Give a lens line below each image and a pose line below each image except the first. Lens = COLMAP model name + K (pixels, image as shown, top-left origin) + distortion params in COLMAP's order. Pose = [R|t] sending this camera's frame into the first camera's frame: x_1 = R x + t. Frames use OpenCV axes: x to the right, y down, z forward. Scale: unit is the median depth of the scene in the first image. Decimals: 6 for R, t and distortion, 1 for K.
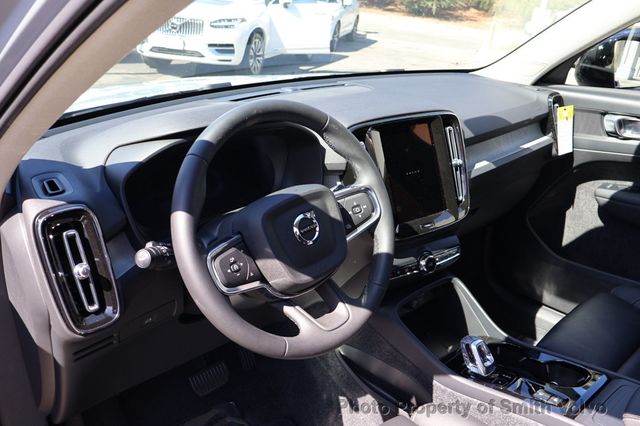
lens RADIAL K [[548.6, 0, 320.0], [0, 548.6, 213.0], [0, 0, 1]] dist [0.001648, -0.000733]
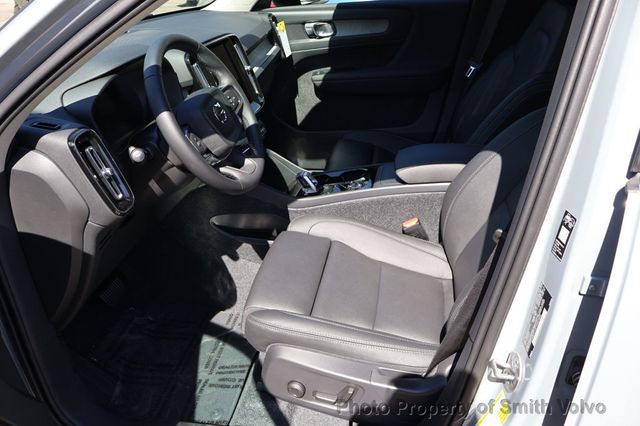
lens RADIAL K [[548.6, 0, 320.0], [0, 548.6, 213.0], [0, 0, 1]] dist [0.001648, -0.000733]
pose [[0.788006, -0.334338, 0.516976, -0.369368], [0.289052, 0.942310, 0.168819, 0.060312], [-0.543595, 0.016403, 0.839187, -0.237726]]
